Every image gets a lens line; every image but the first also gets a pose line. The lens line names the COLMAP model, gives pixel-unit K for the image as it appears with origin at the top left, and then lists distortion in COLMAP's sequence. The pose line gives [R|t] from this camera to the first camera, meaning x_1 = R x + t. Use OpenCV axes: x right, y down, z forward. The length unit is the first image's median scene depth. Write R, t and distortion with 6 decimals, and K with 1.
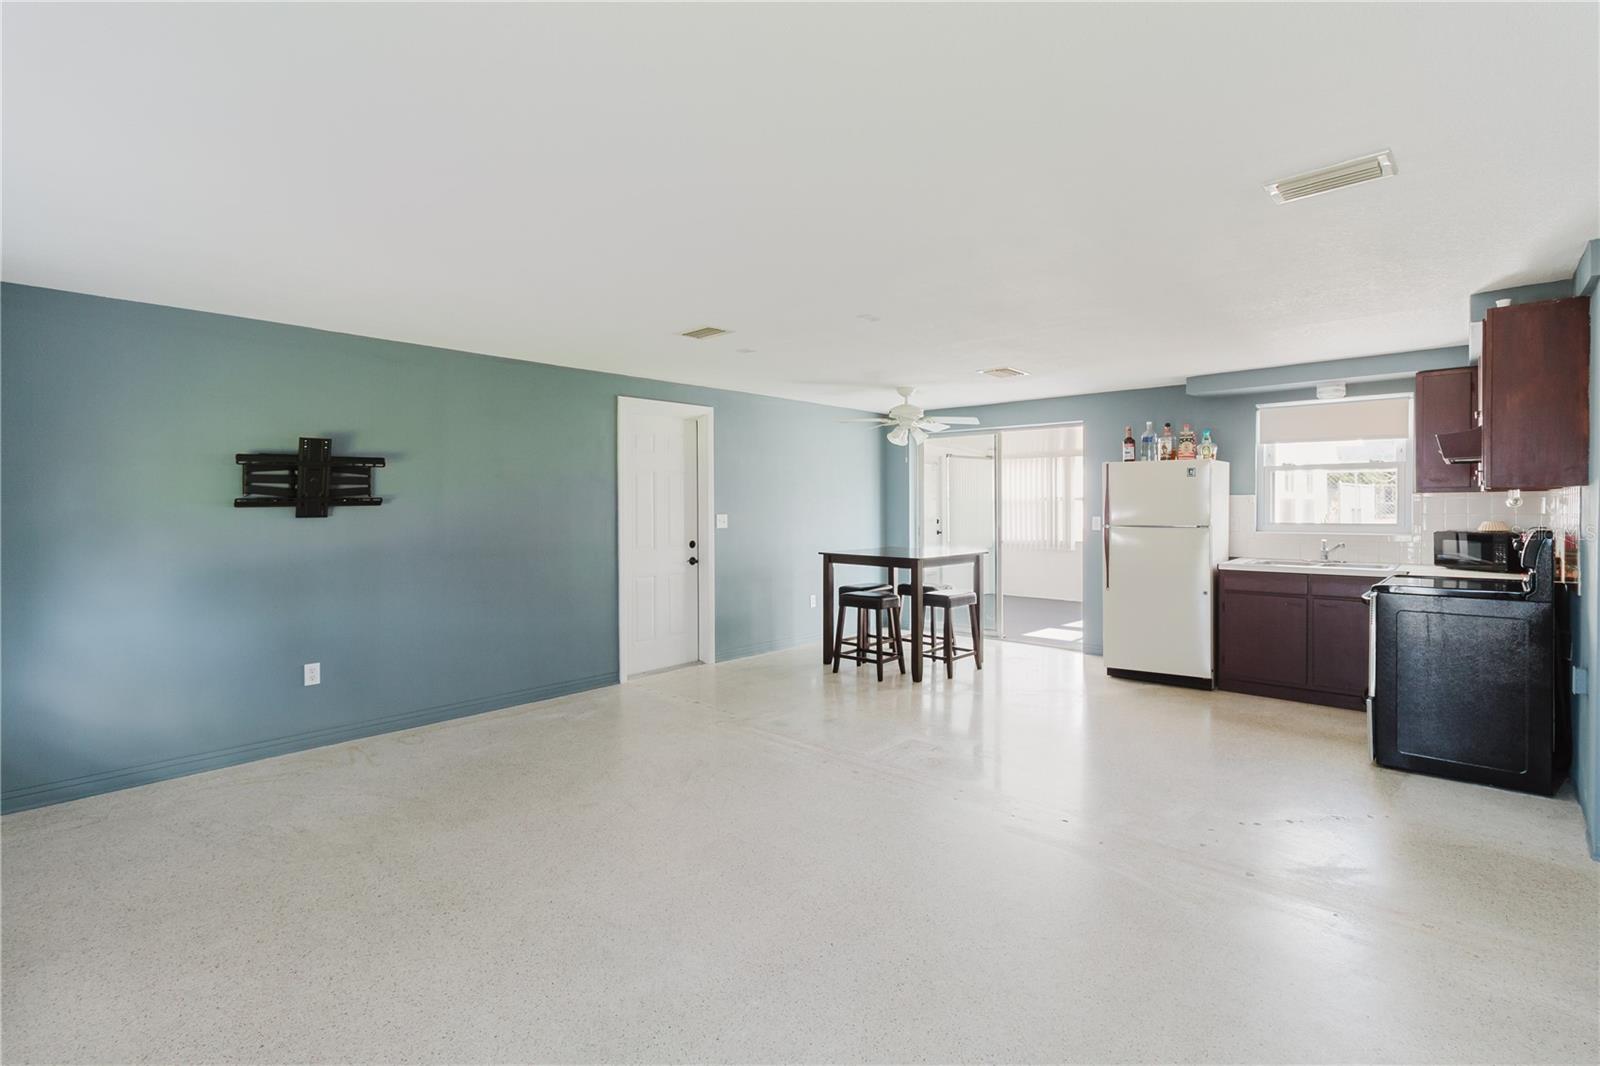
lens RADIAL K [[738.0, 0, 805.0], [0, 738.0, 530.9], [0, 0, 1]] dist [0.000925, 0.000537]
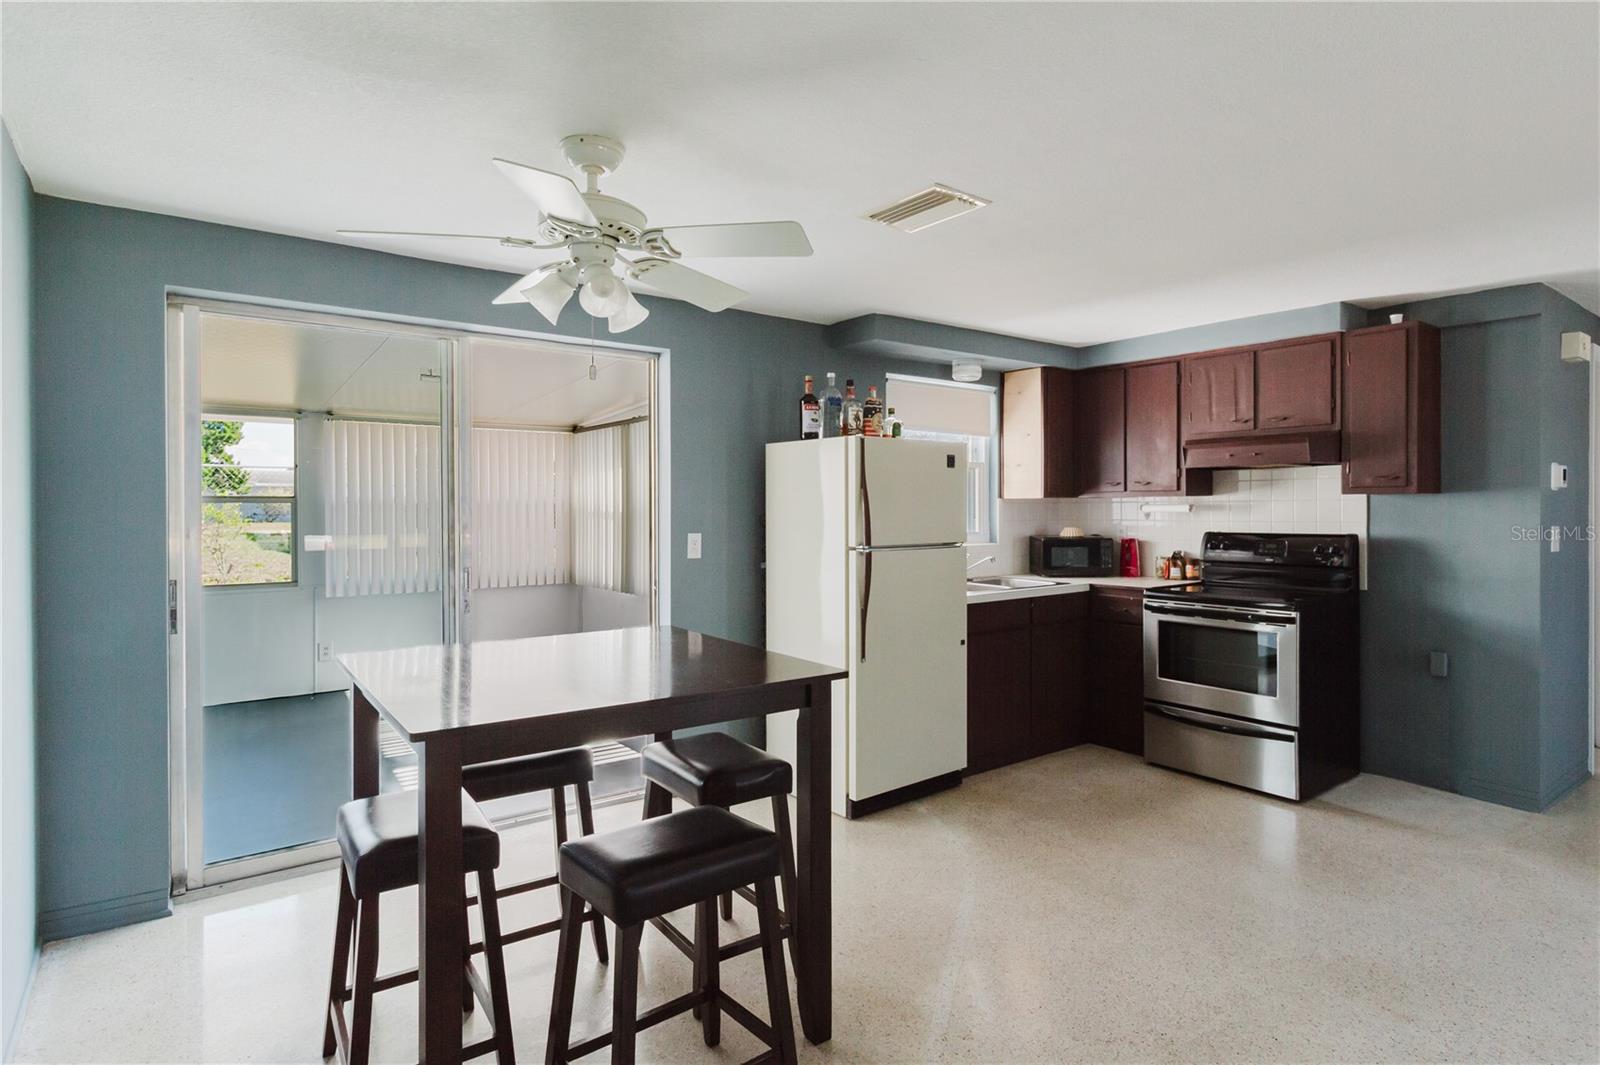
lens RADIAL K [[842.2, 0, 803.7], [0, 842.2, 514.3], [0, 0, 1]] dist [-0.002250, -0.000045]
pose [[0.188095, -0.001436, 0.982150, -0.242956], [0.031891, 0.999481, -0.004646, -0.032254], [-0.981633, 0.032196, 0.188043, 0.994581]]
